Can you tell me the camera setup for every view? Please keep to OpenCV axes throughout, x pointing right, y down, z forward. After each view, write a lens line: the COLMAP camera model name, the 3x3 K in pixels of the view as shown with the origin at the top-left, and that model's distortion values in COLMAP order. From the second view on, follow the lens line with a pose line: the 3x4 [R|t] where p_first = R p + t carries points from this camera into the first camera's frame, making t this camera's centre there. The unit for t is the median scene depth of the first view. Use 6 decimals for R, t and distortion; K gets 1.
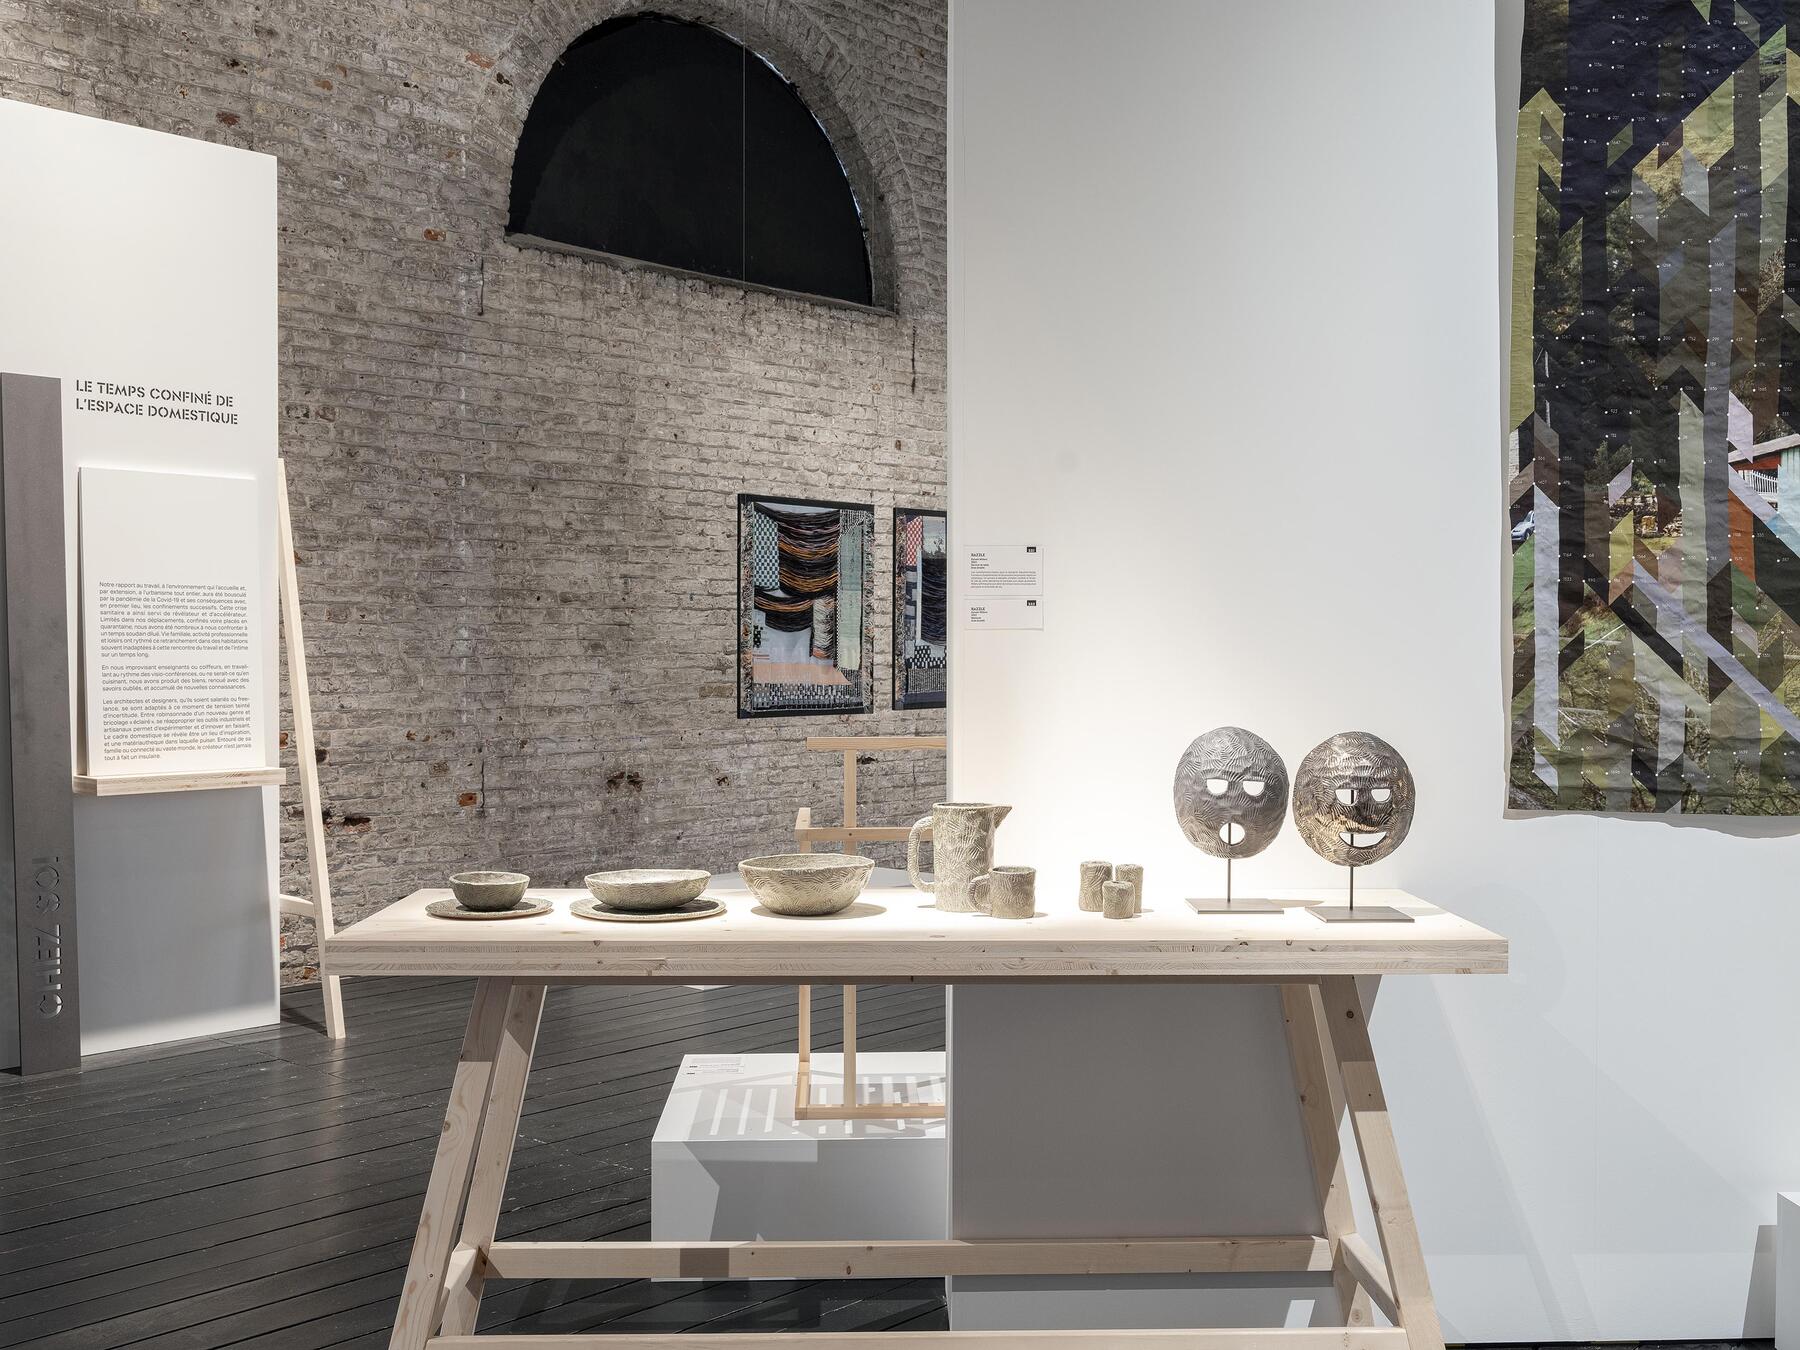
lens RADIAL K [[1784.7, 0, 900.0], [0, 1784.7, 675.0], [0, 0, 1]] dist [0.001576, 0.000997]
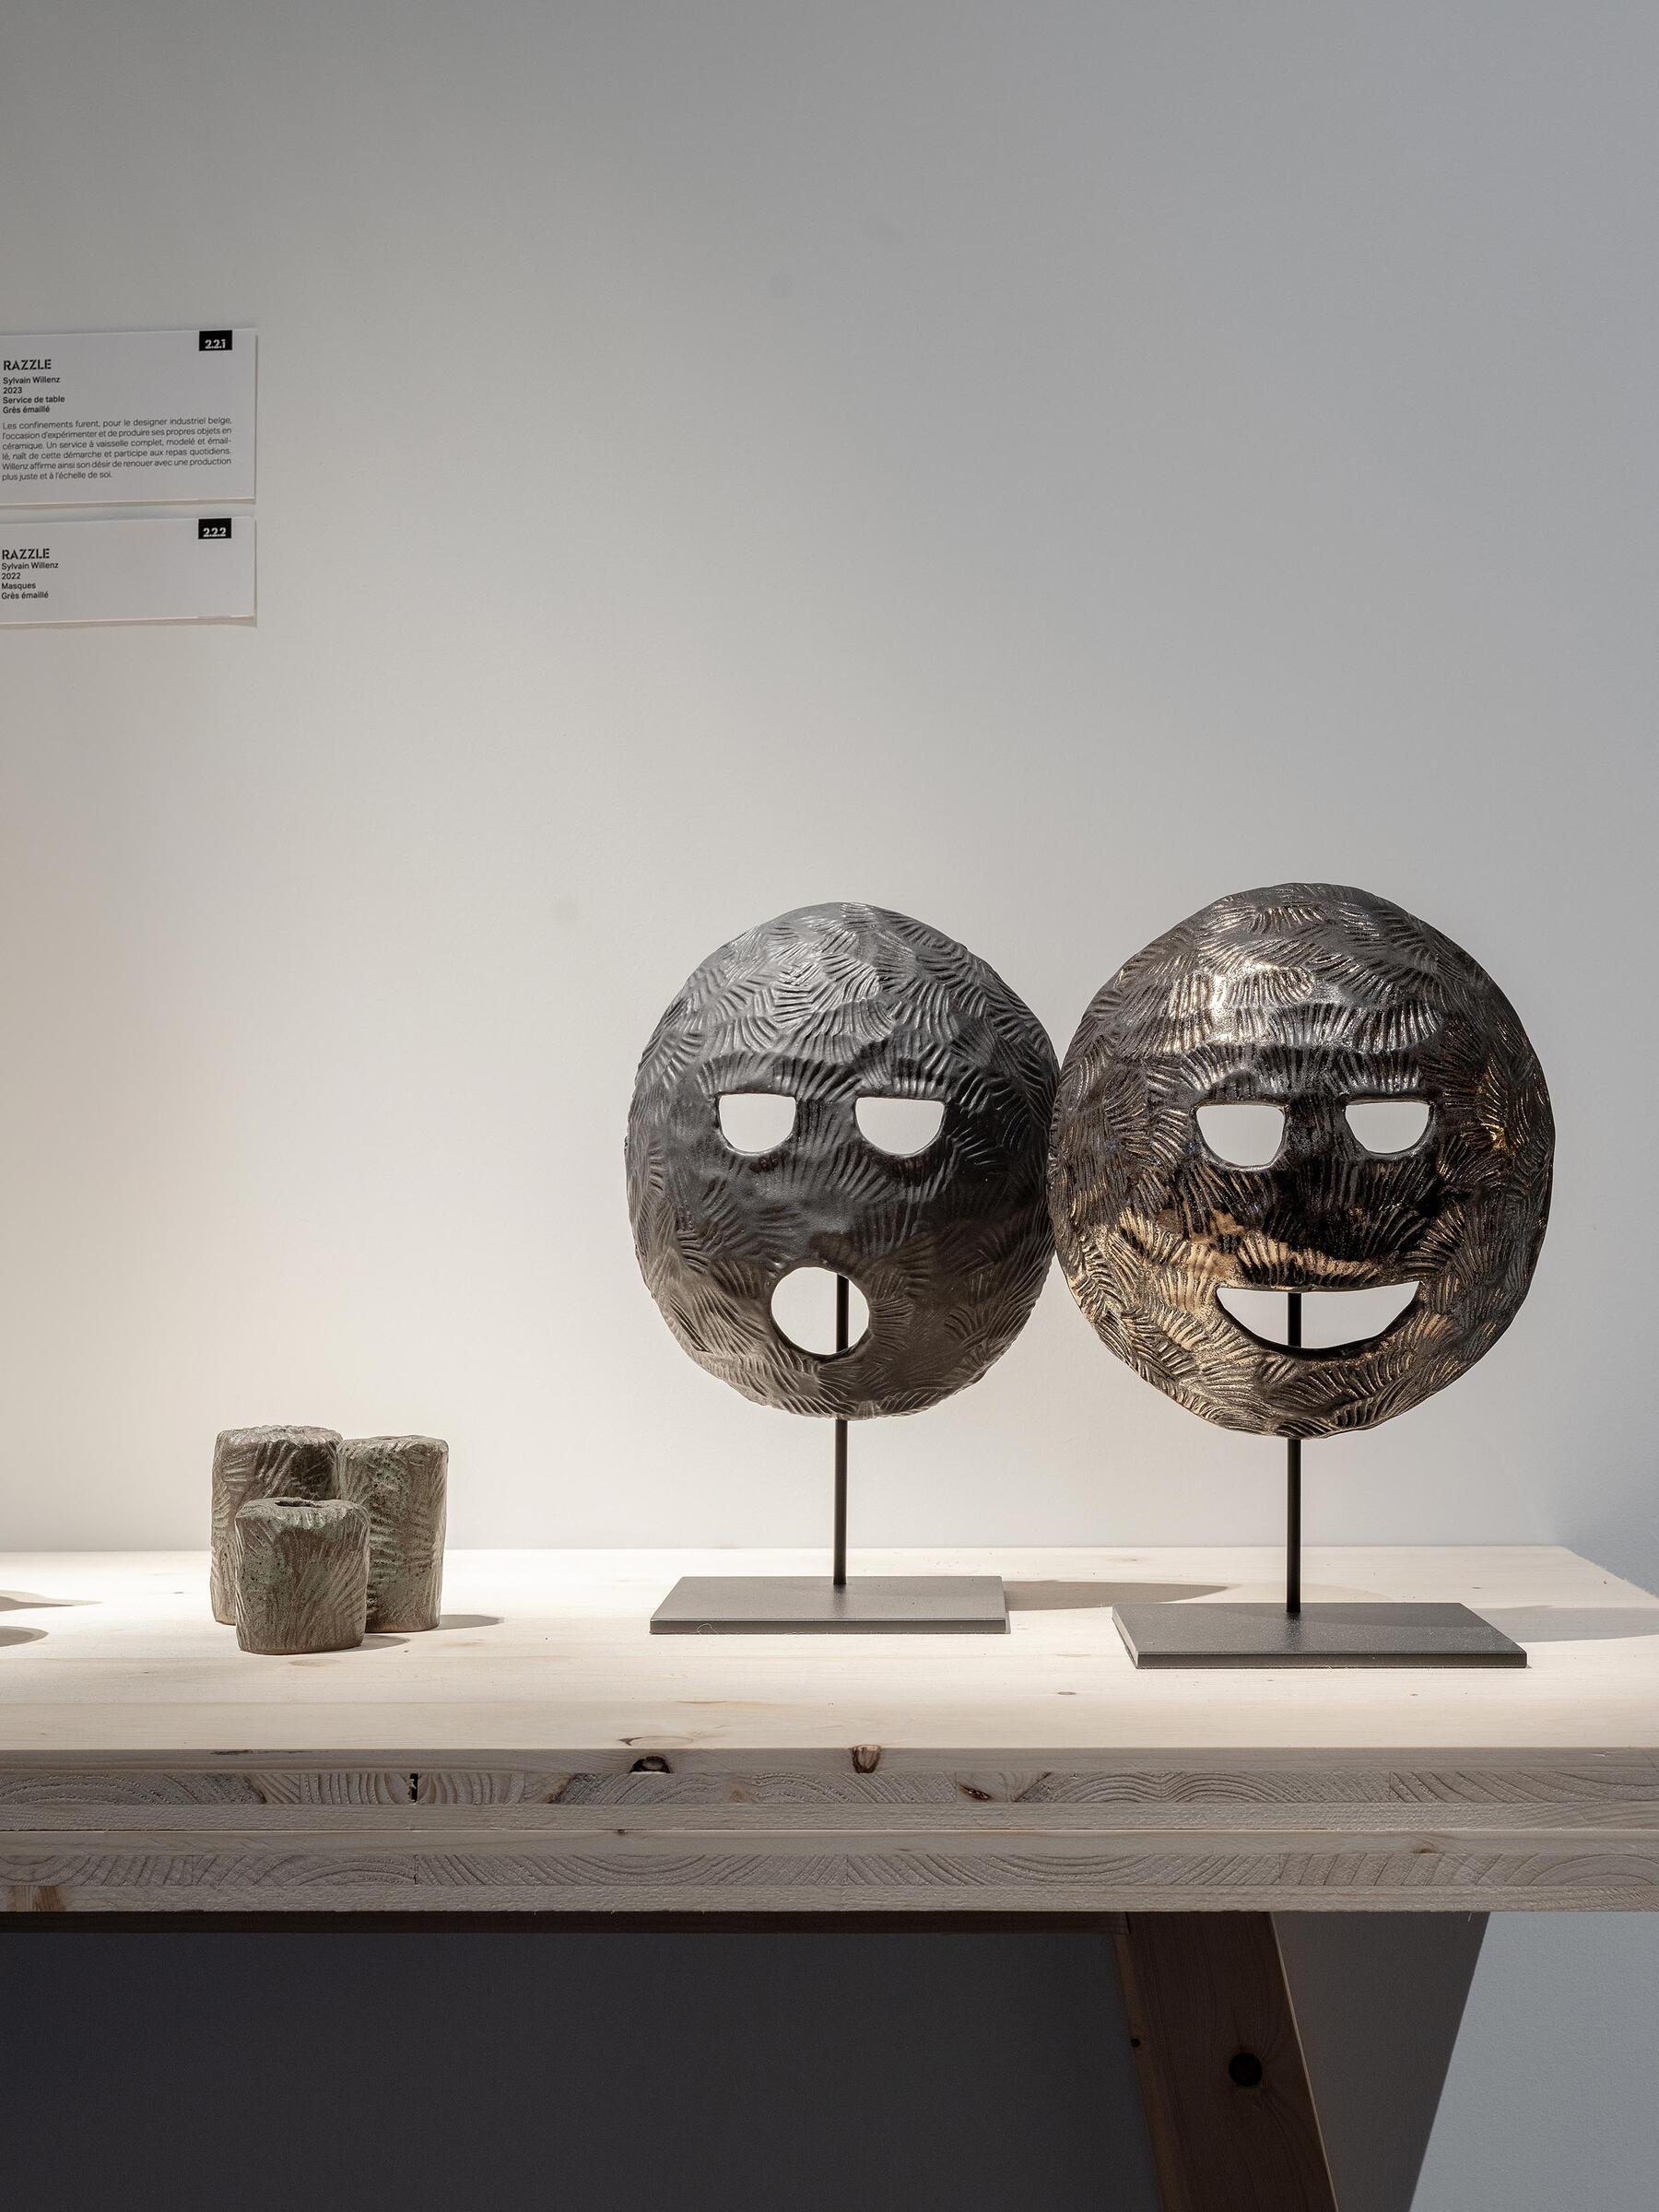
lens RADIAL K [[3058.1, 0, 829.5], [0, 3058.1, 1106.0], [0, 0, 1]] dist [-0.001678, -0.026269]
pose [[0.996888, -0.016445, -0.077092, 0.222916], [0.012167, 0.998377, -0.055639, 0.084797], [0.077882, 0.054527, 0.995470, 0.580283]]
